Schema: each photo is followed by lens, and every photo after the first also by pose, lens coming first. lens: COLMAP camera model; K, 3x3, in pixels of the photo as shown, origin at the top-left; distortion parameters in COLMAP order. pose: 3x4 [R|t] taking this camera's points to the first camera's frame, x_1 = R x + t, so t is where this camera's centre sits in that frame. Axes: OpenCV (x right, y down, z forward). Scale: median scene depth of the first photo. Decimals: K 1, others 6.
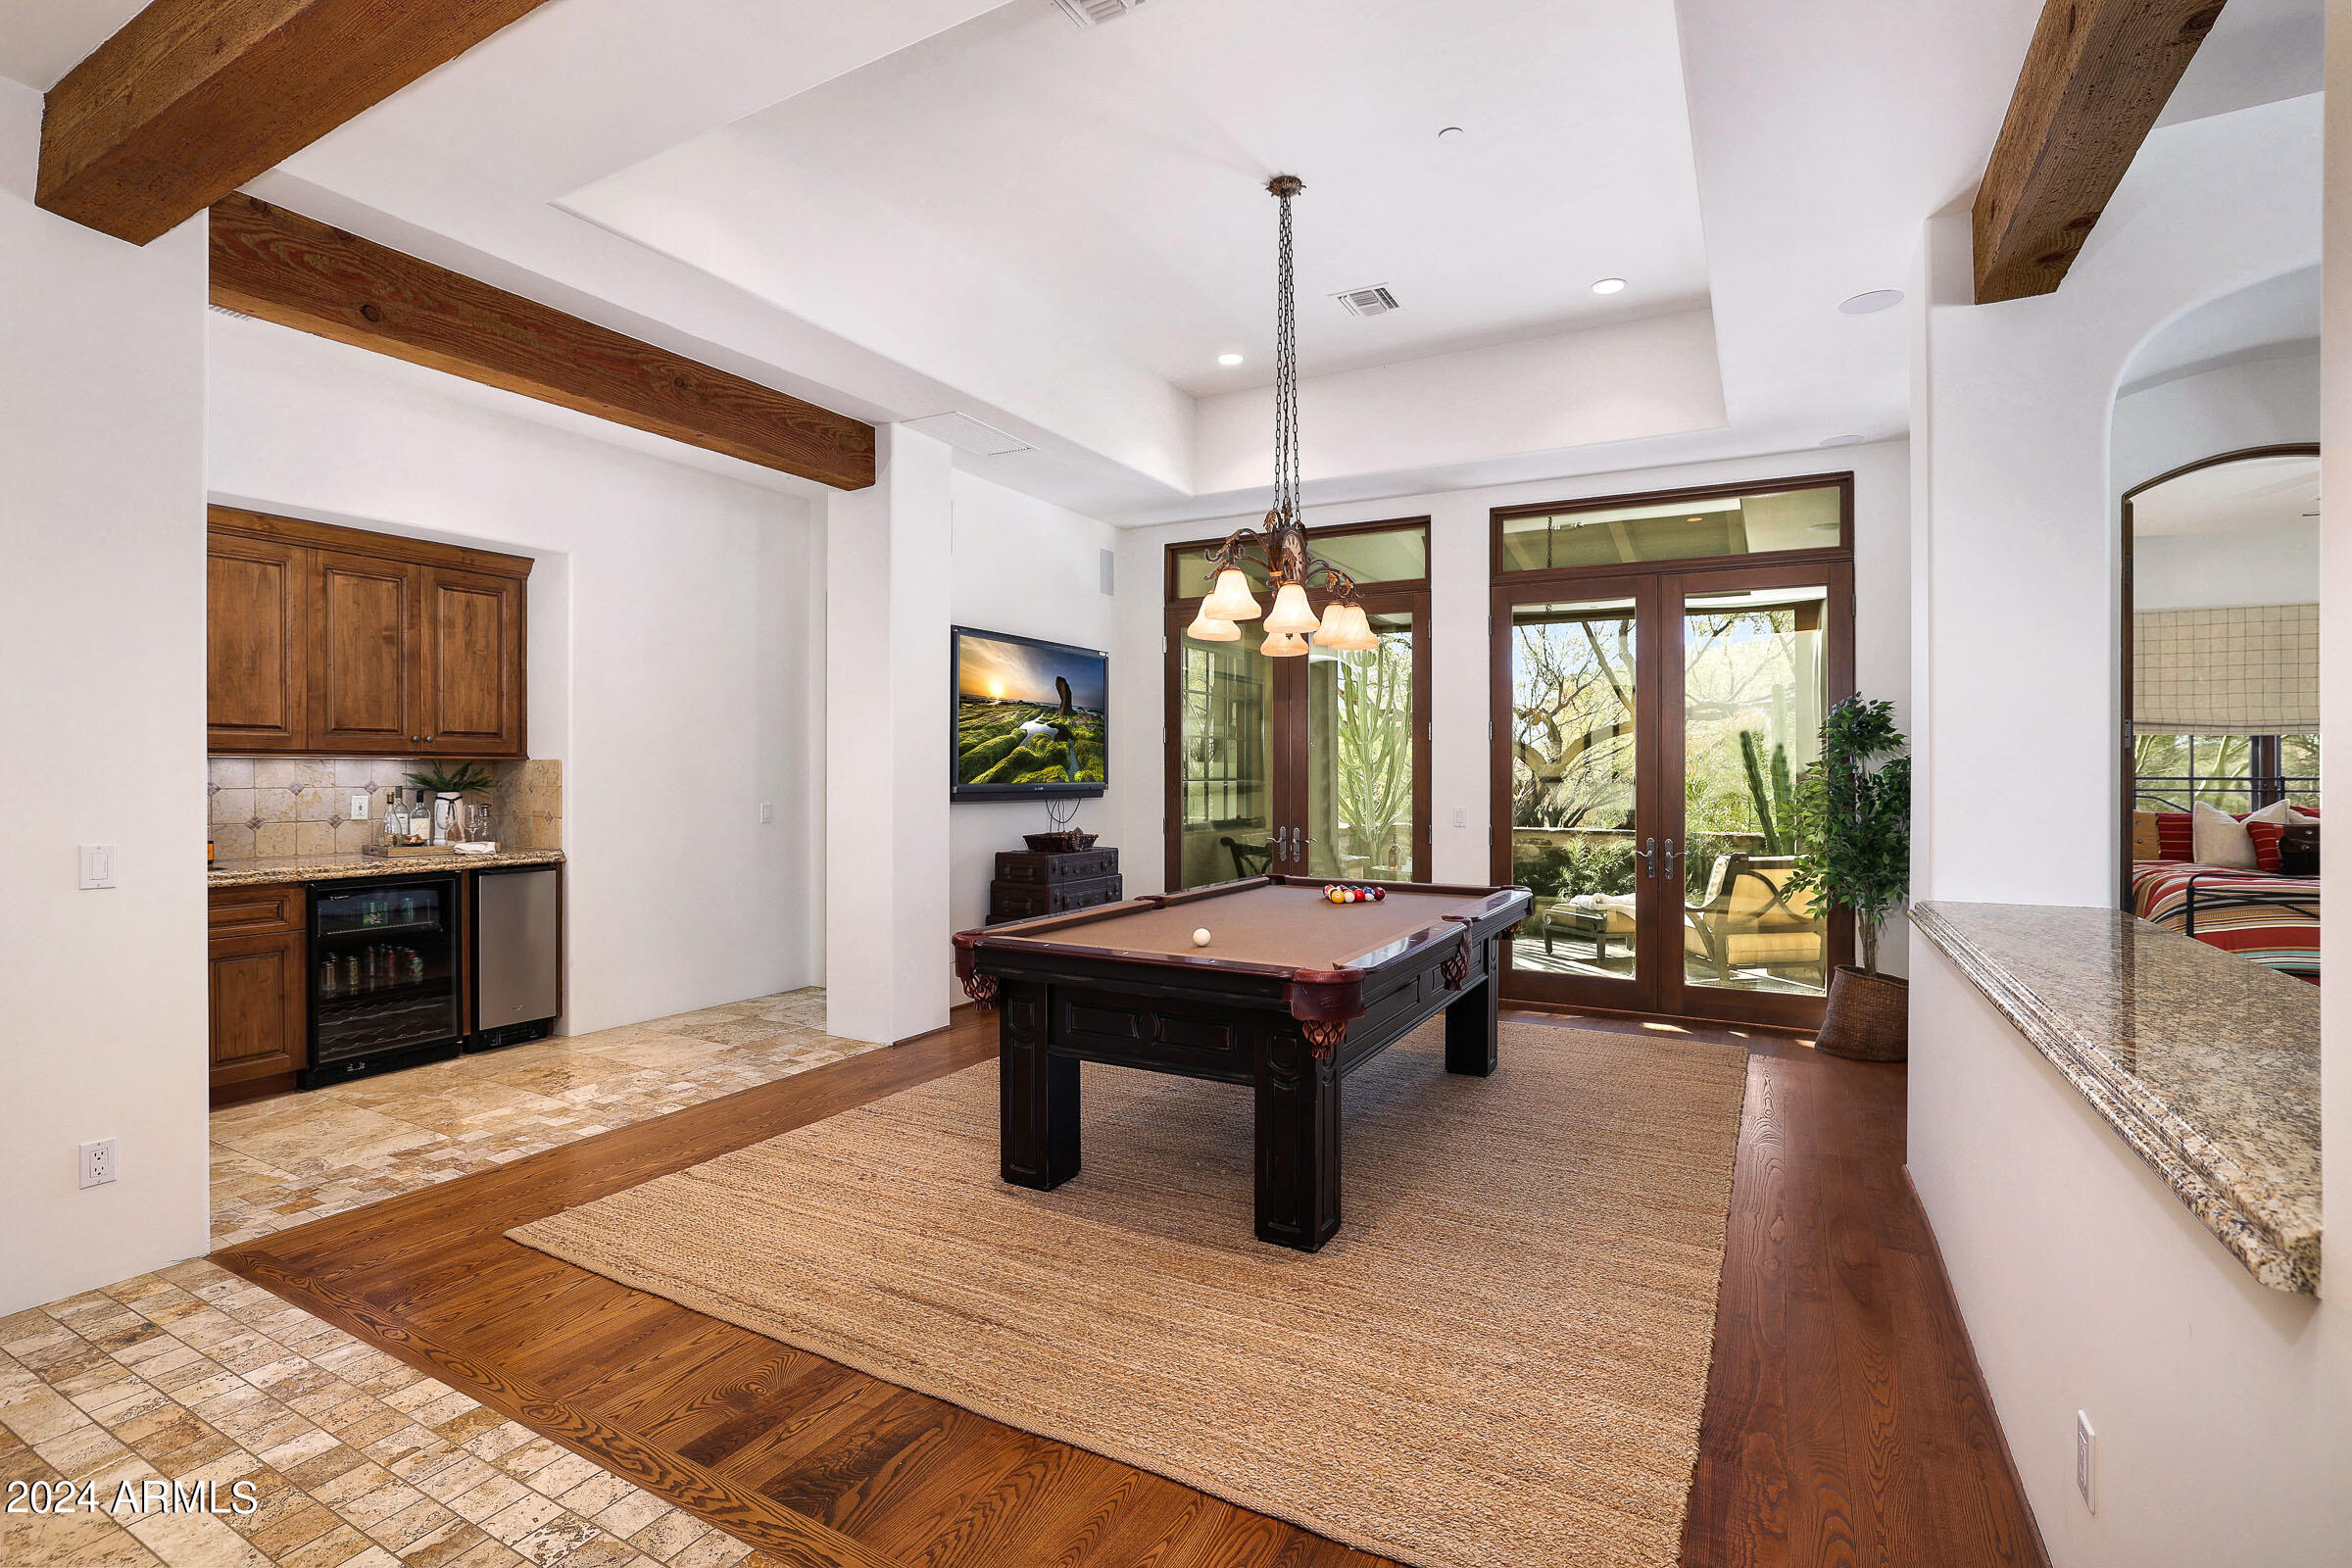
lens RADIAL K [[1077.1, 0, 1182.5], [0, 1077.1, 776.8], [0, 0, 1]] dist [-0.052172, 0.021884]
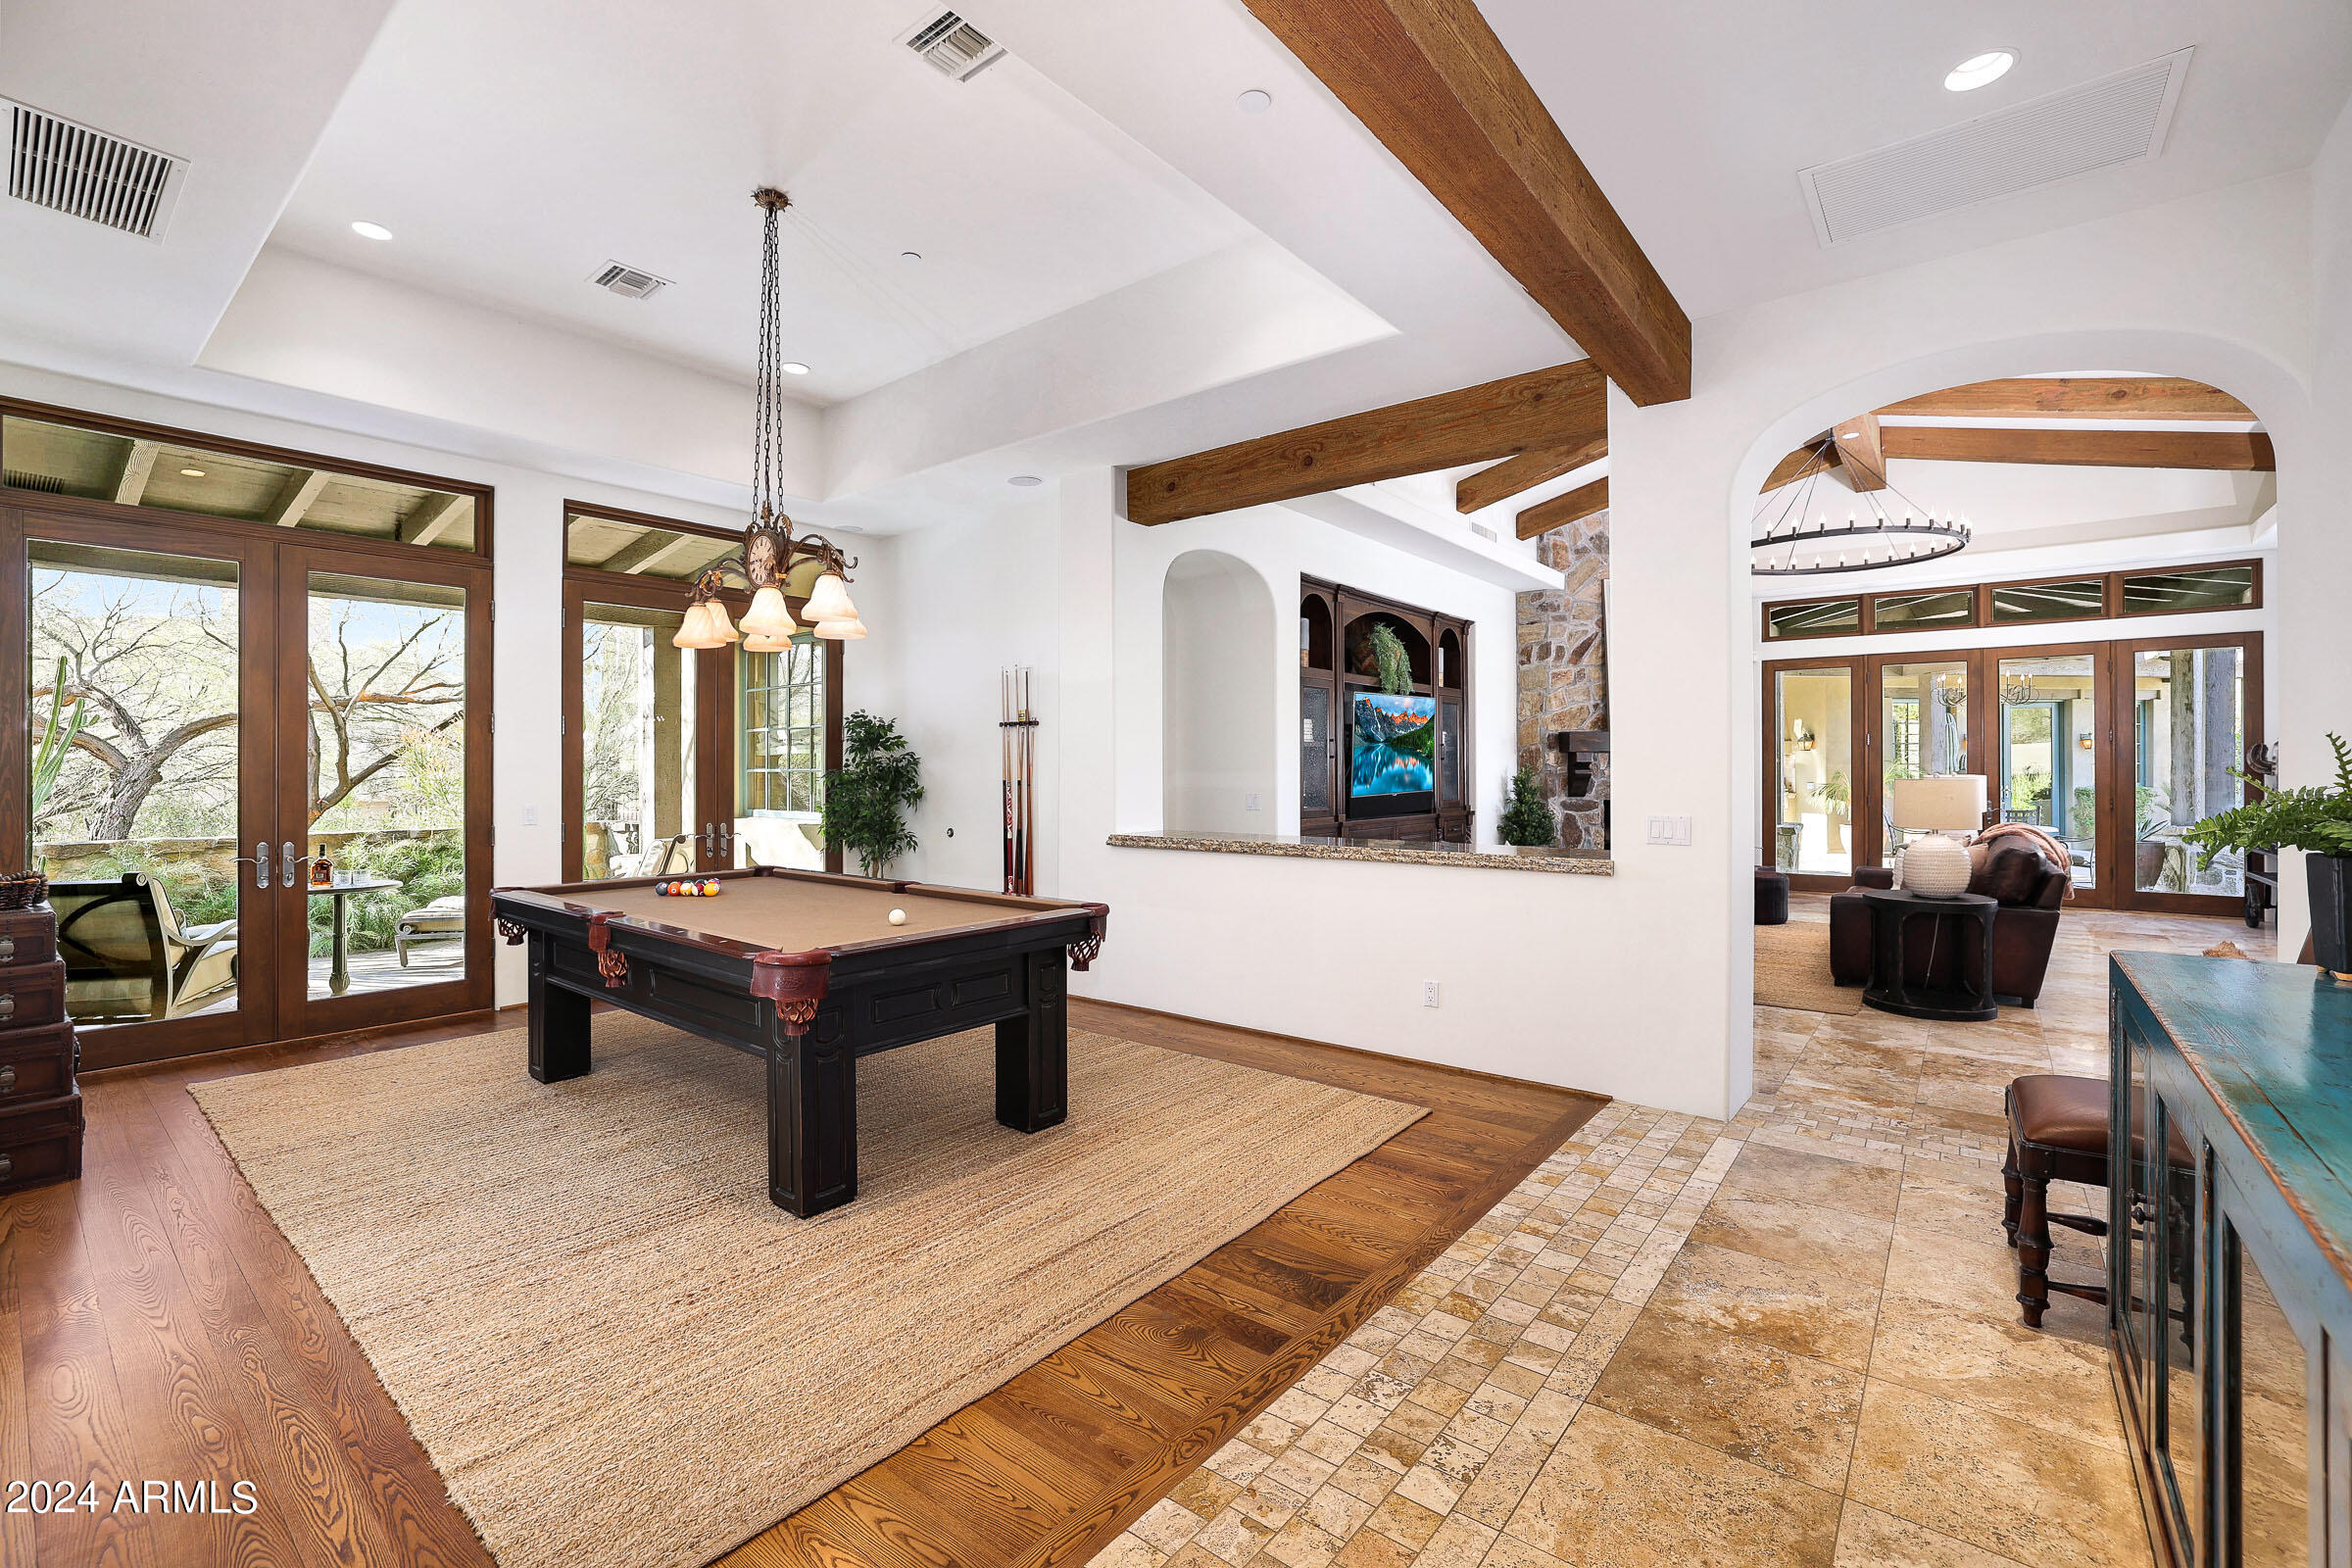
lens RADIAL K [[993.7, 0, 1172.4], [0, 993.7, 763.6], [0, 0, 1]] dist [-0.017979, 0.000349]
pose [[0.198572, -0.003926, 0.980079, -1.235704], [0.008333, 0.999963, 0.002318, -0.012130], [-0.980051, 0.007707, 0.198597, 0.694455]]
